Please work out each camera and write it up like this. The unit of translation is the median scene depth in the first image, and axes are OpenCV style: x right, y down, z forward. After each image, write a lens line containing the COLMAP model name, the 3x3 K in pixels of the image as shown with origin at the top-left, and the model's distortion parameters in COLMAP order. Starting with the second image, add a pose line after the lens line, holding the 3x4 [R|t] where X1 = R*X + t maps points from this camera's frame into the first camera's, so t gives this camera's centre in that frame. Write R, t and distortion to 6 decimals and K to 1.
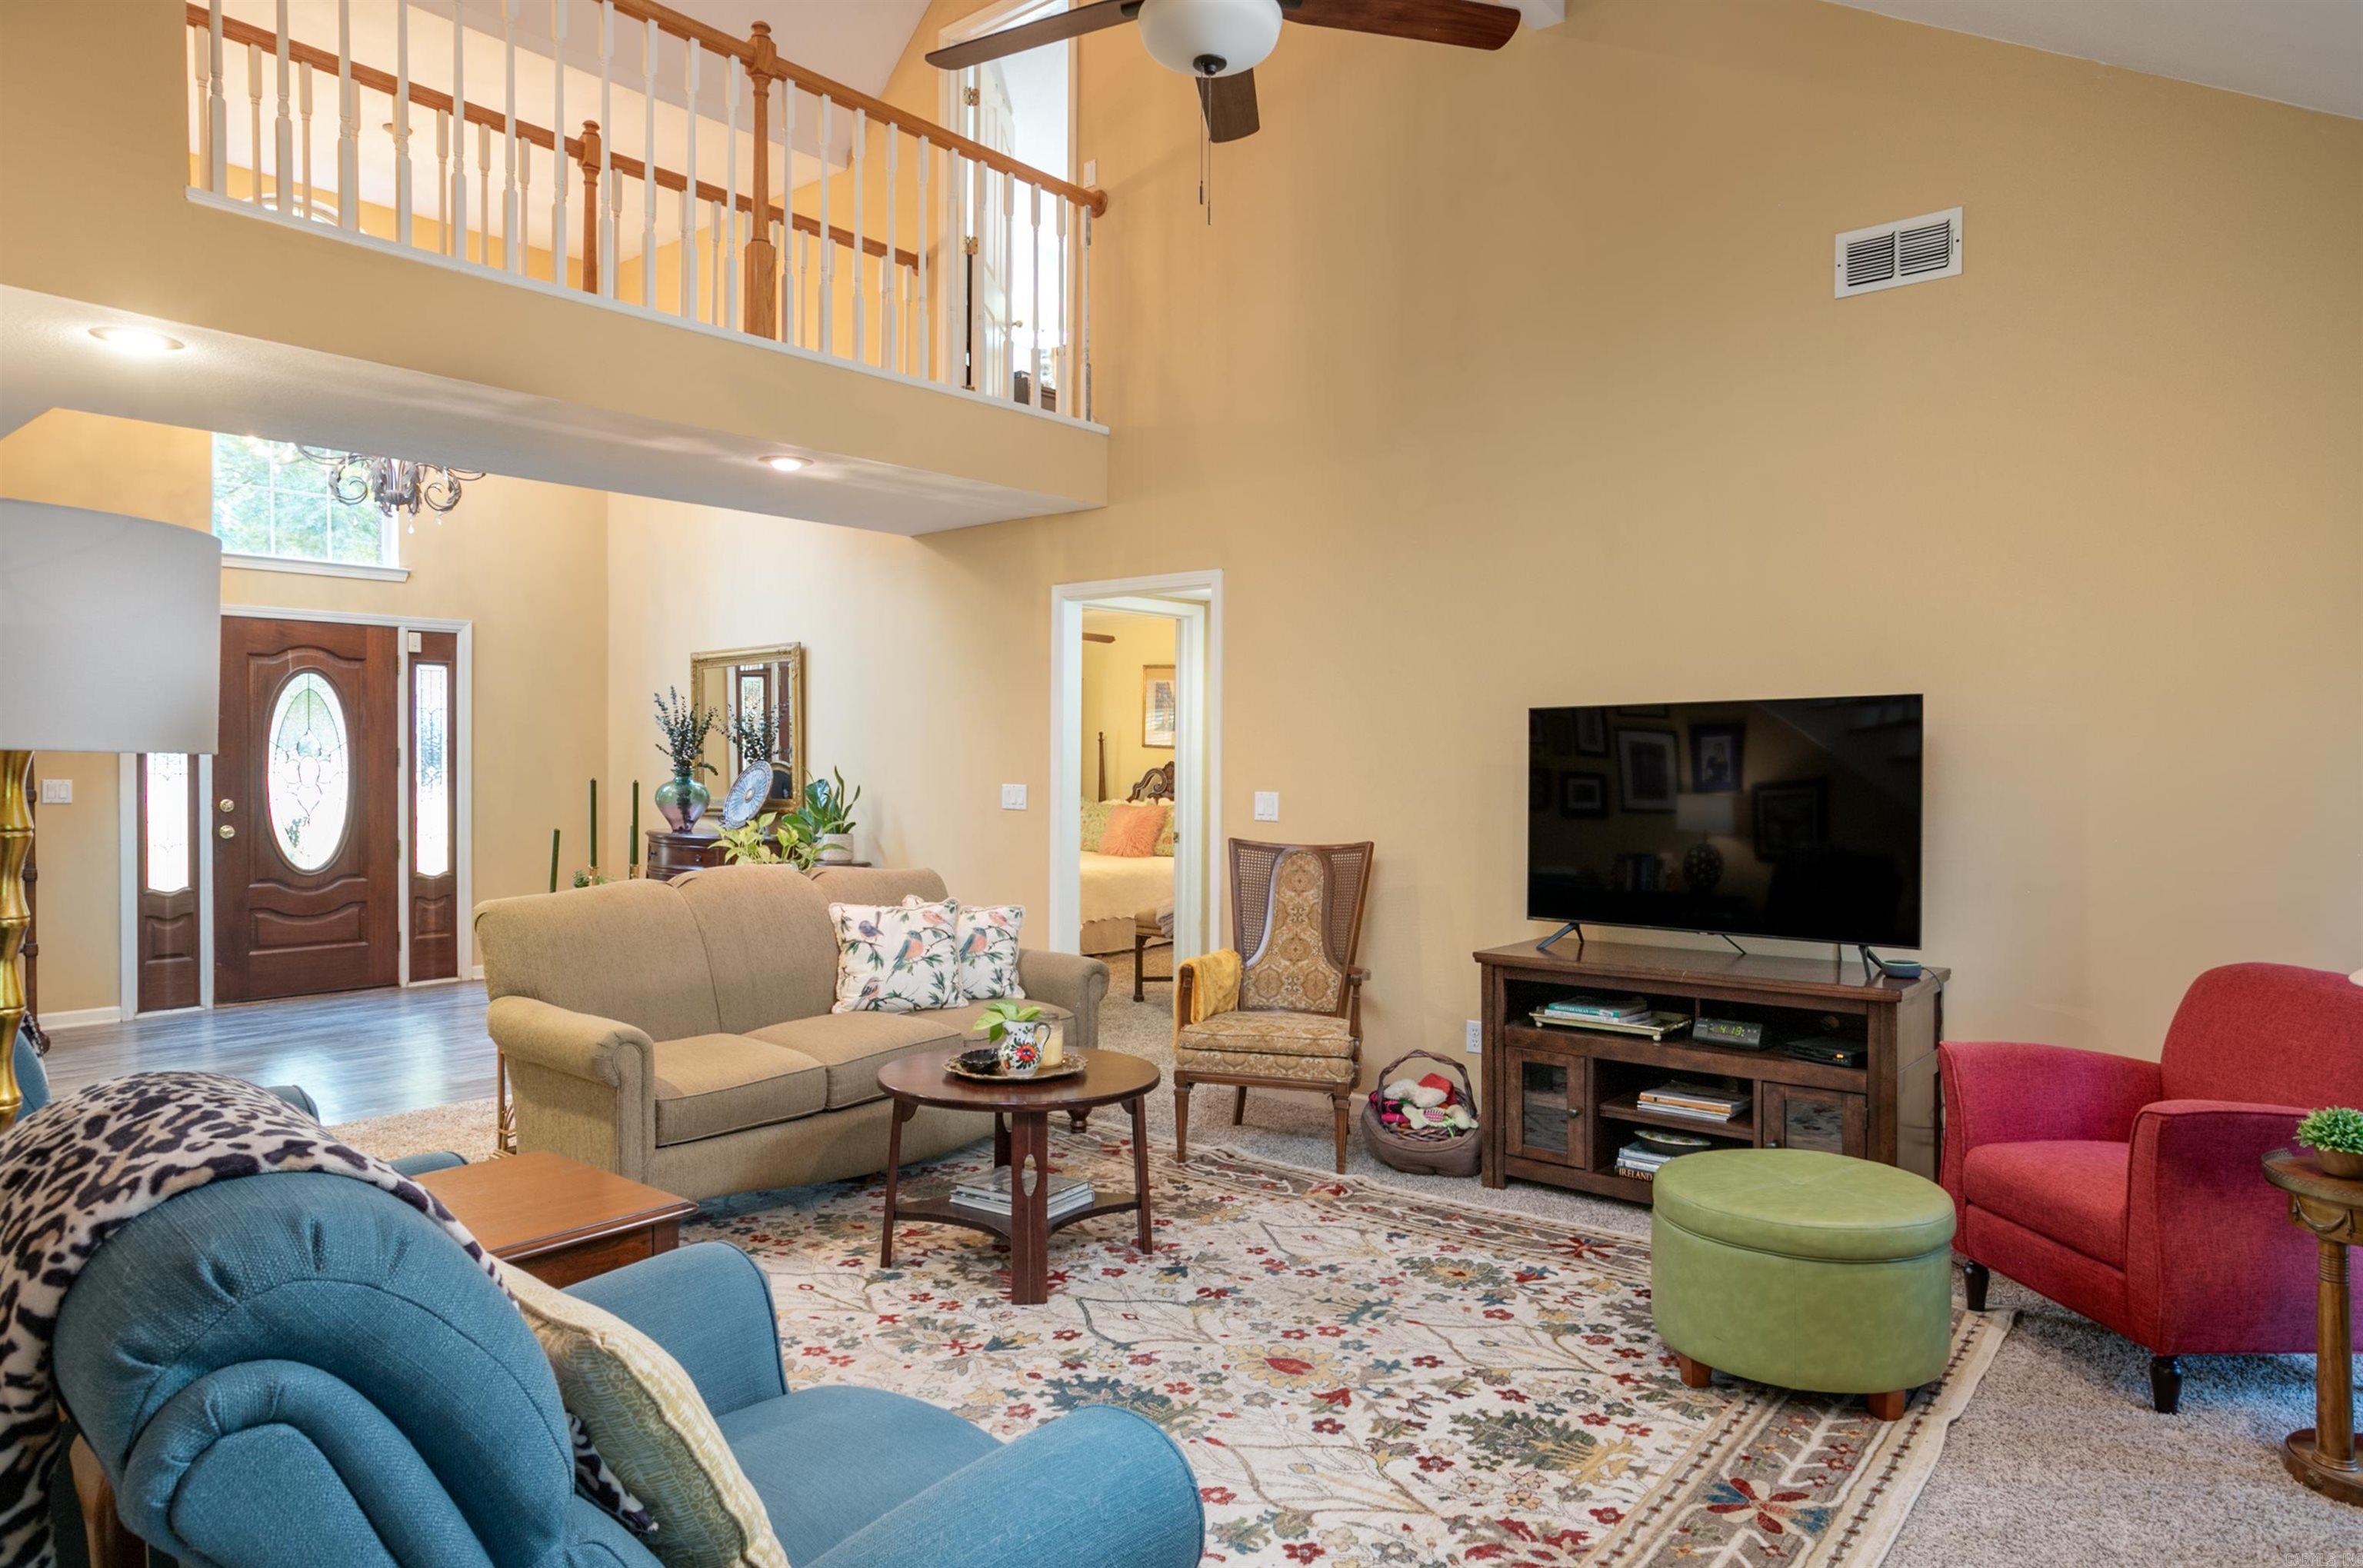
lens RADIAL K [[1427.9, 0, 1181.5], [0, 1427.9, 784.0], [0, 0, 1]] dist [0.001169, 0.000685]
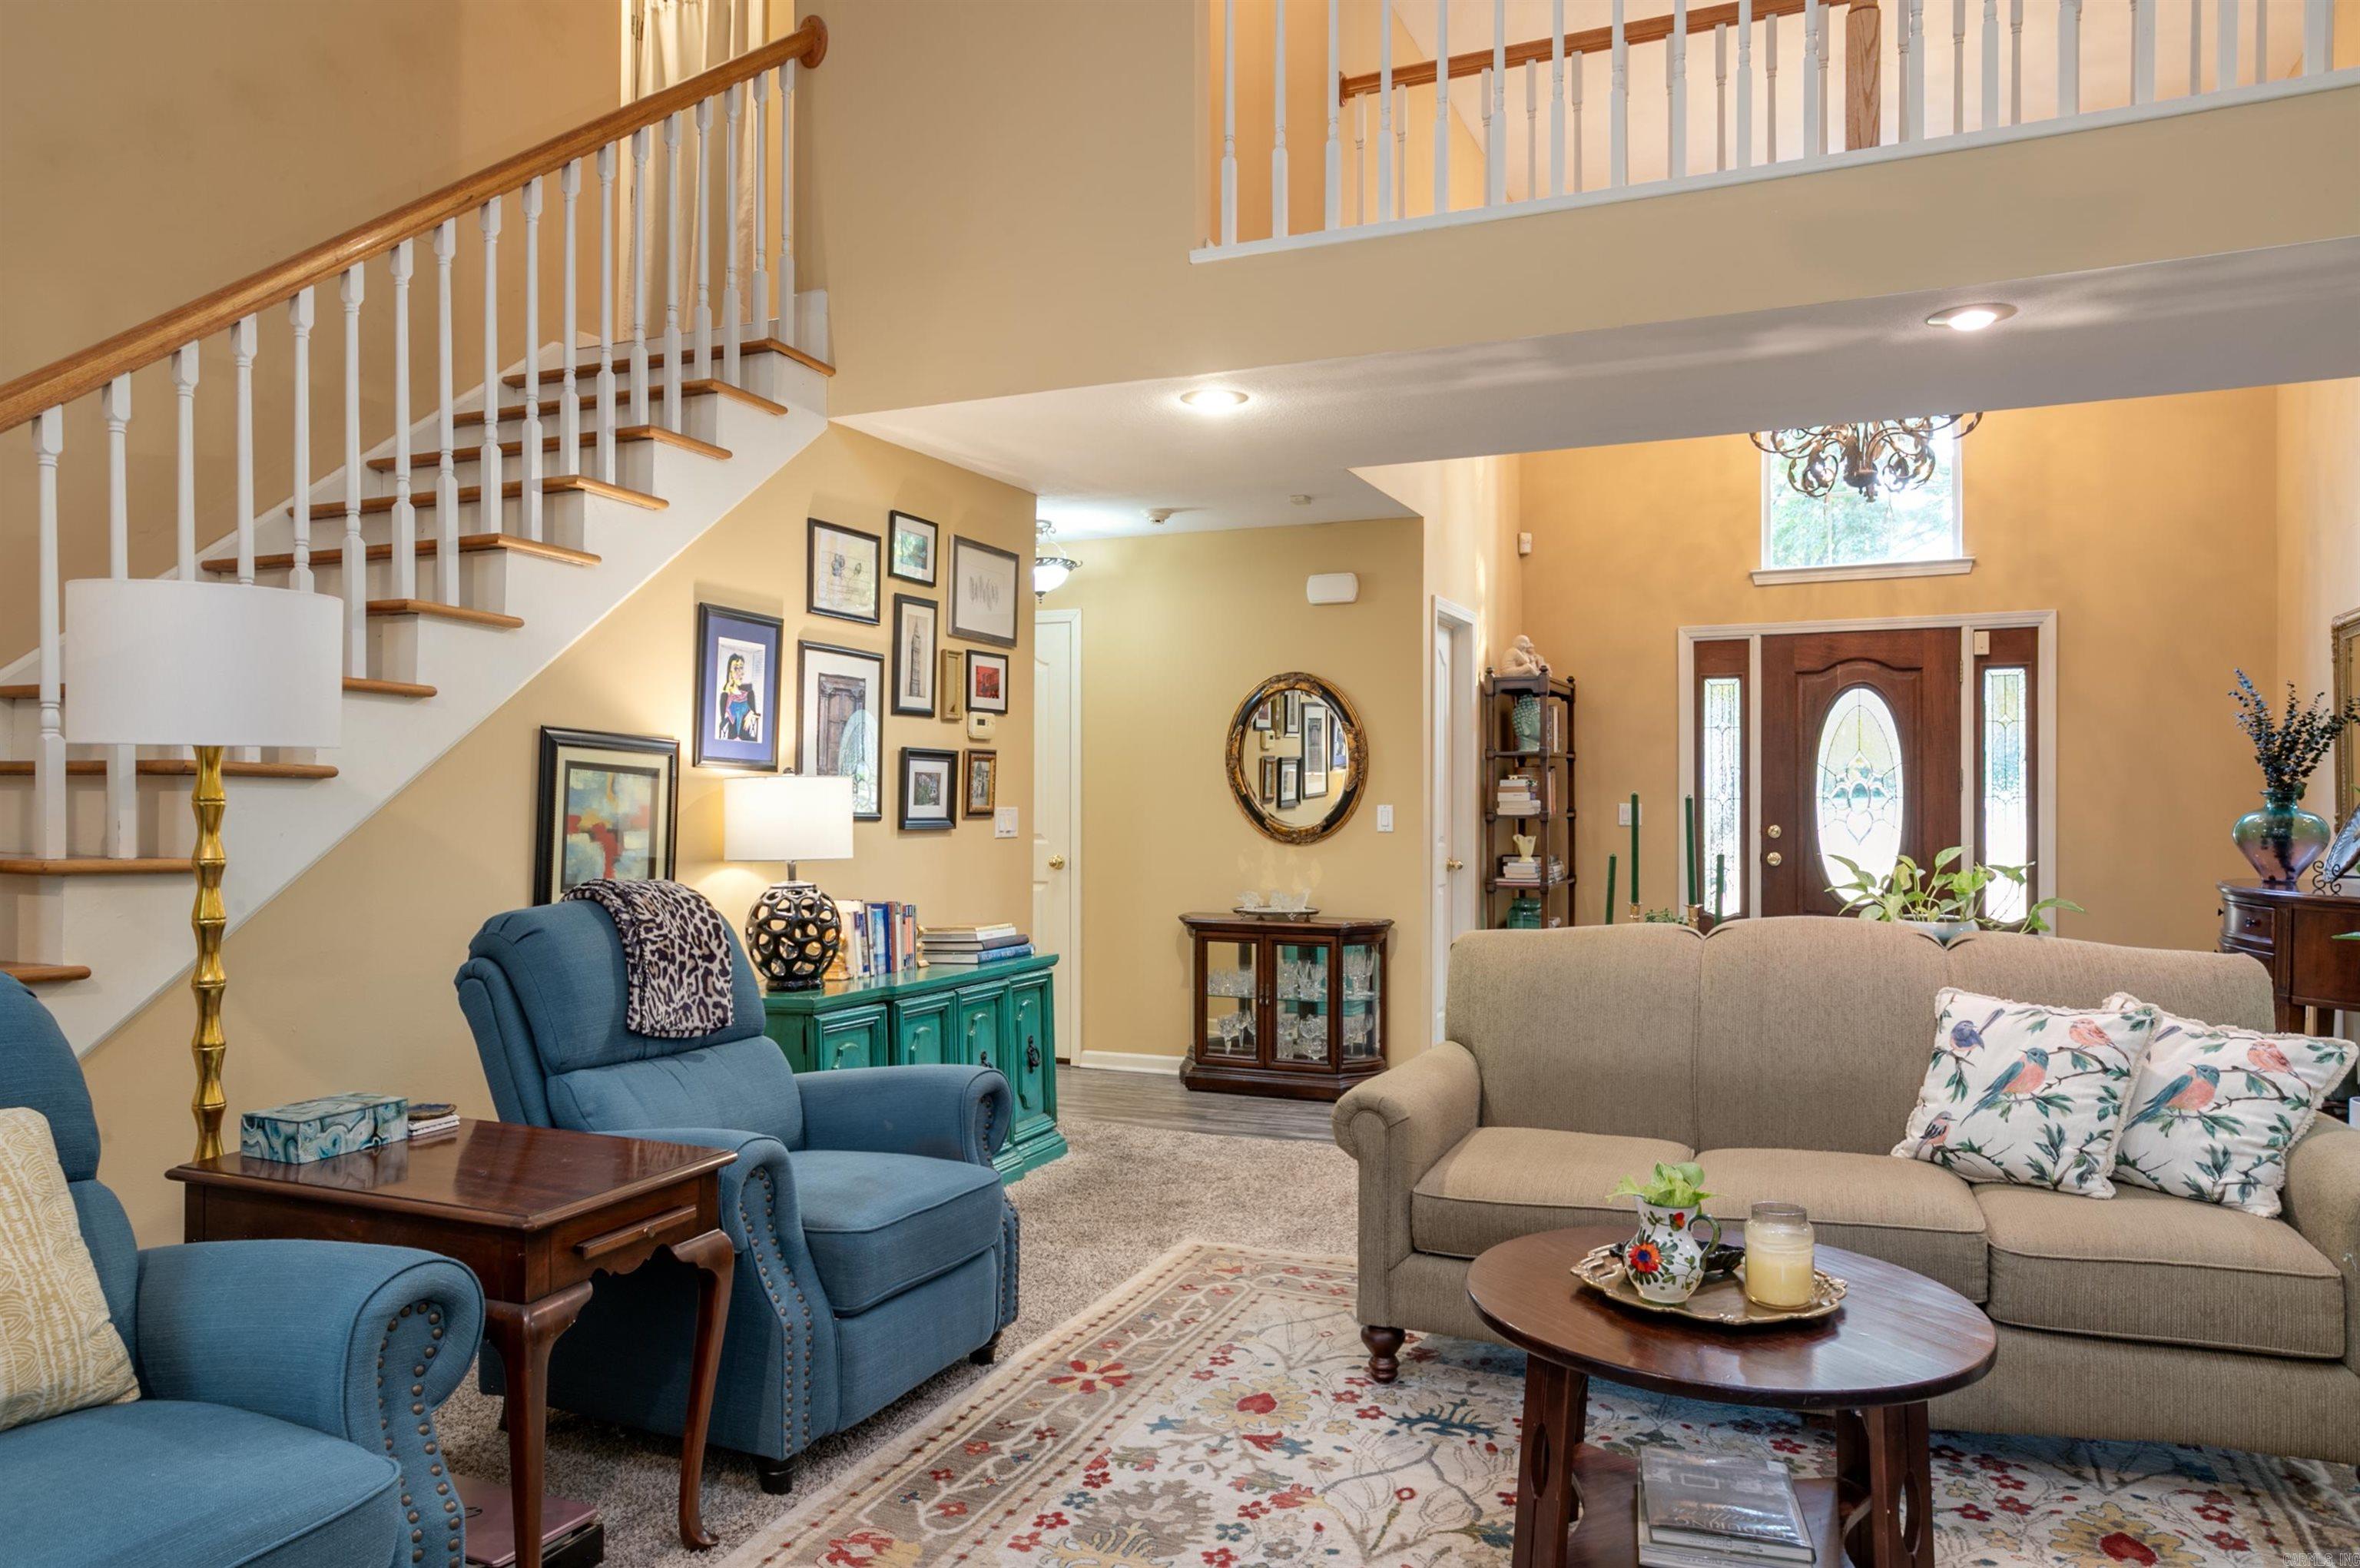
lens RADIAL K [[1537.7, 0, 1184.9], [0, 1537.7, 796.1], [0, 0, 1]] dist [0.000689, 0.002217]
pose [[0.288511, -0.005397, -0.957461, 0.218592], [-0.012124, 0.999883, -0.009289, 0.005745], [0.957400, 0.014288, 0.288412, 0.326202]]
